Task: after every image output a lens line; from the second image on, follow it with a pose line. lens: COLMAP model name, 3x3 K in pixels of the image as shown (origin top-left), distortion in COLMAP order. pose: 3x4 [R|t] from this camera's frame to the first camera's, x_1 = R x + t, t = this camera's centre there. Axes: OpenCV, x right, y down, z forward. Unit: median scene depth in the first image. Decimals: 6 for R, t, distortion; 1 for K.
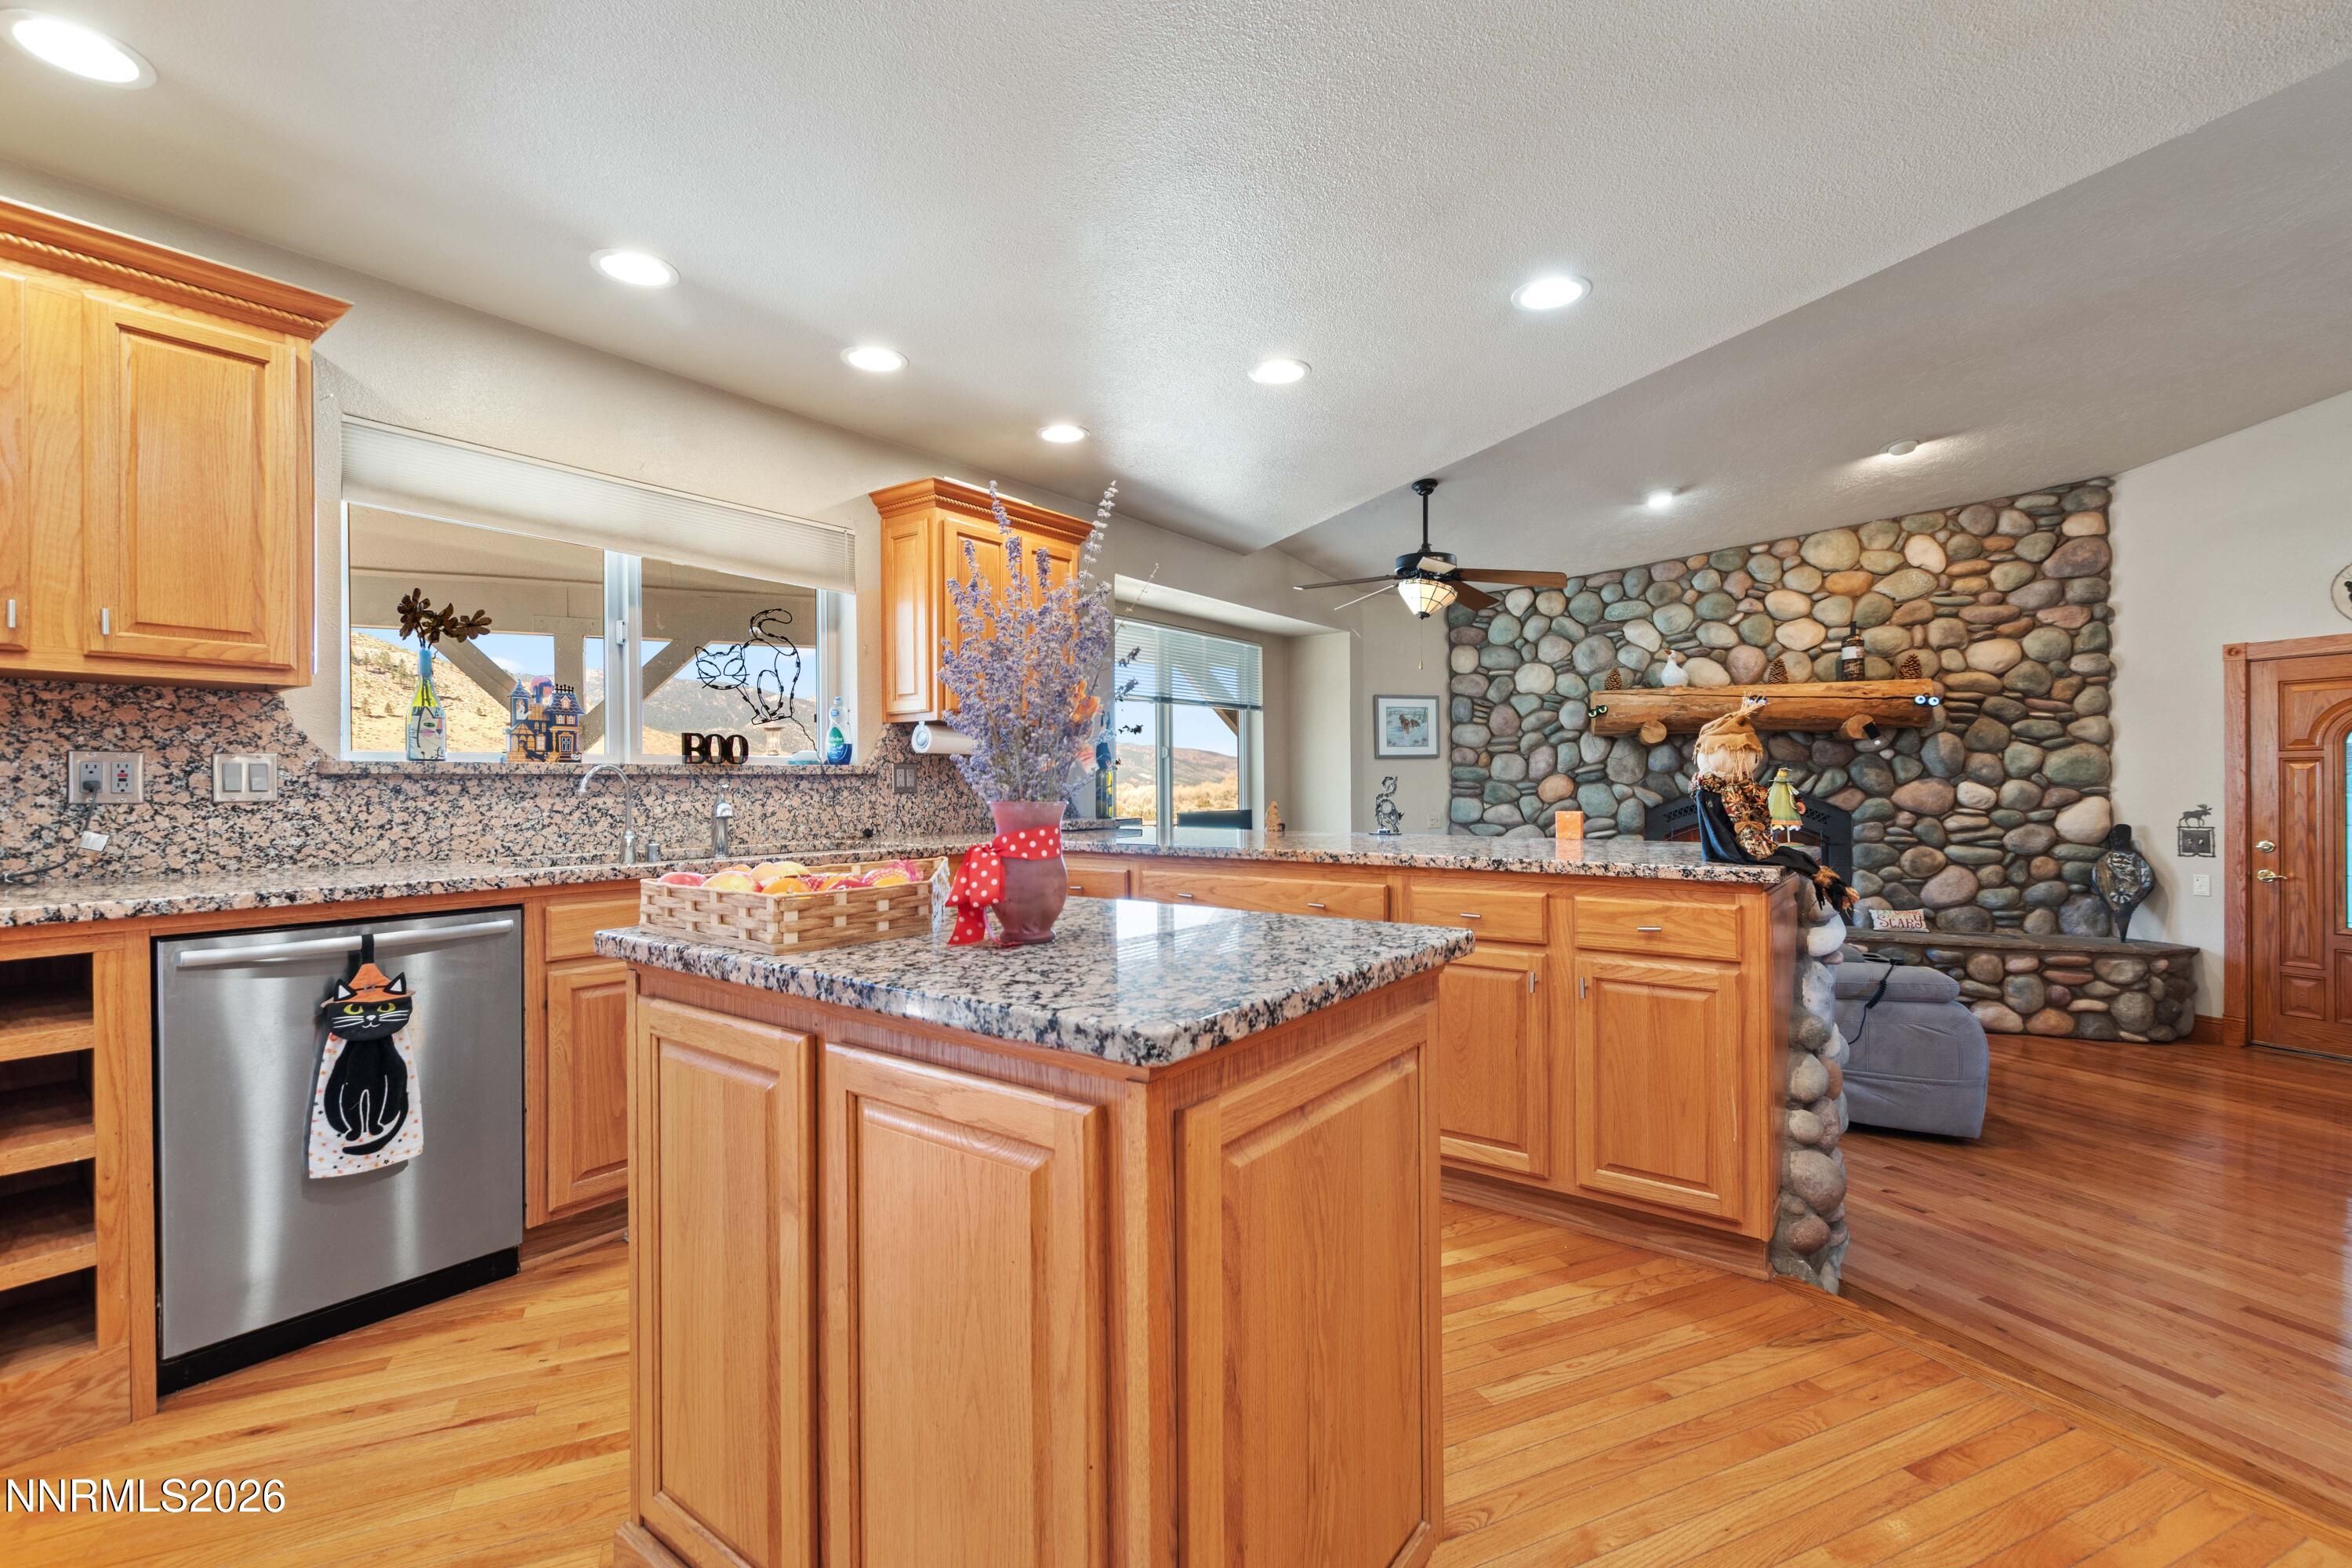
lens RADIAL K [[1021.3, 0, 1175.7], [0, 1021.3, 782.8], [0, 0, 1]] dist [-0.004608, -0.001496]
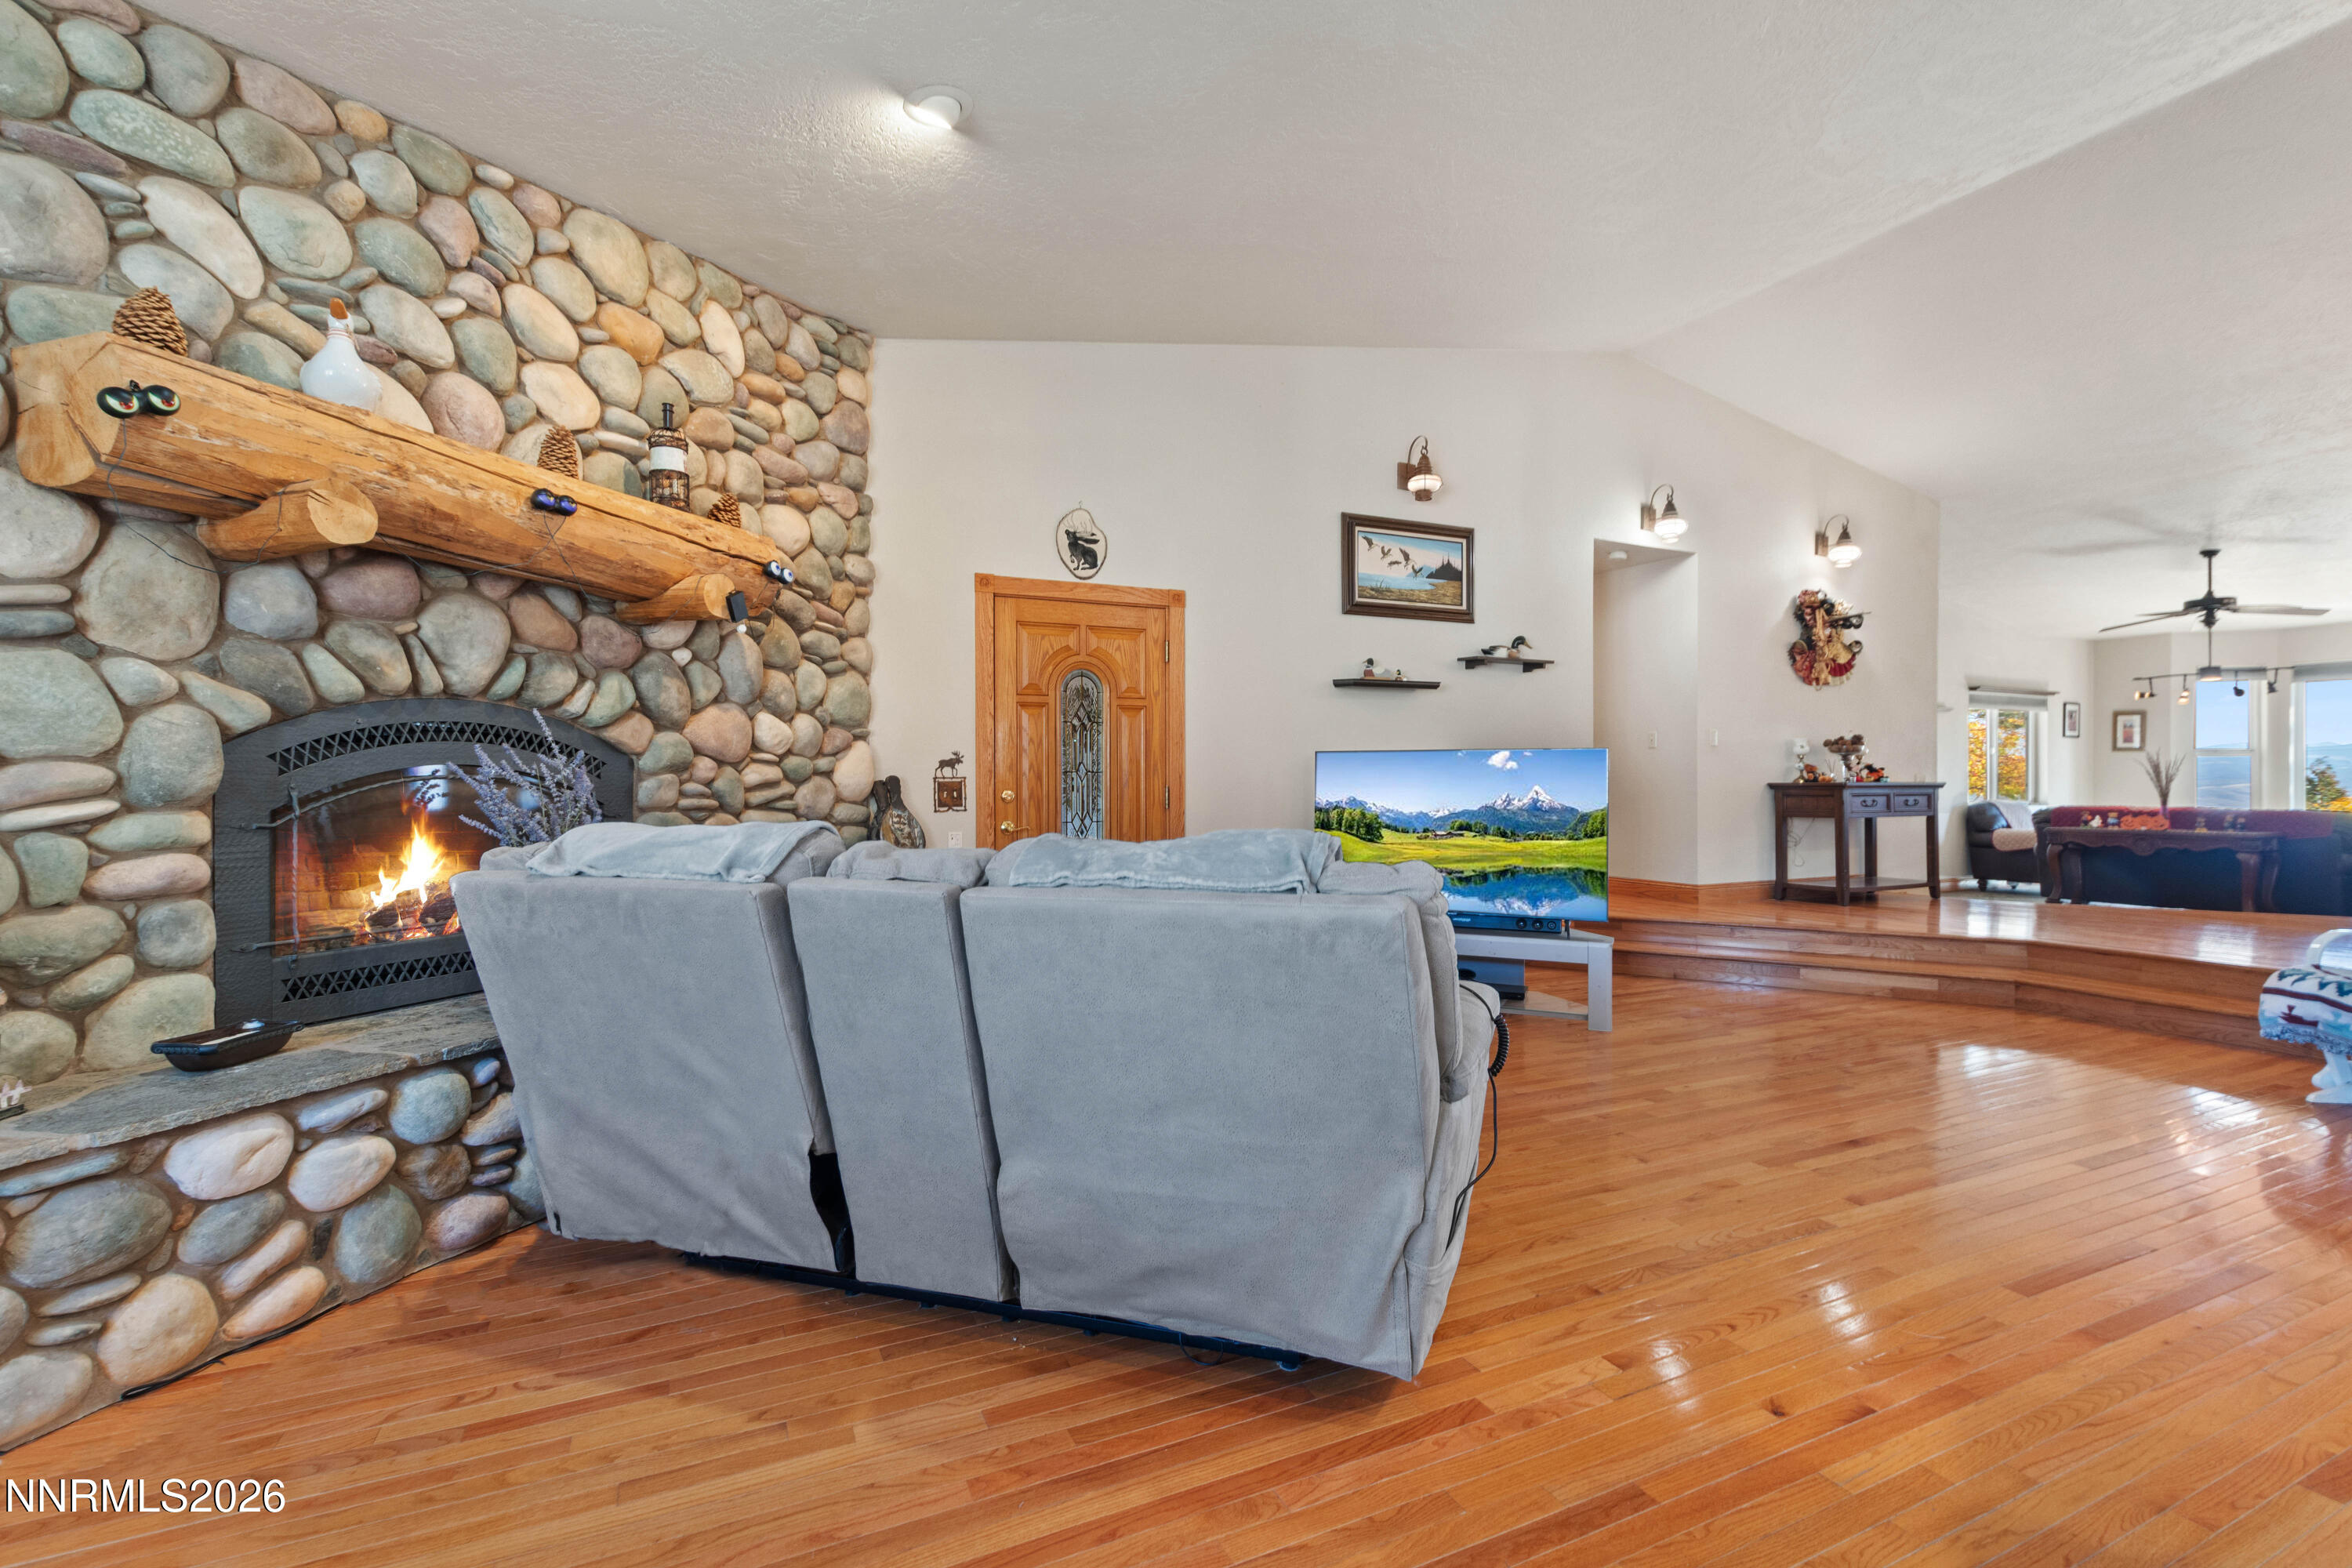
lens RADIAL K [[1021.3, 0, 1171.8], [0, 1021.3, 790.0], [0, 0, 1]] dist [-0.004608, -0.001496]
pose [[-0.039297, -0.000287, 0.999228, 0.108585], [0.002276, 0.999997, 0.000377, 0.047507], [-0.999225, 0.002289, -0.039296, 0.738621]]
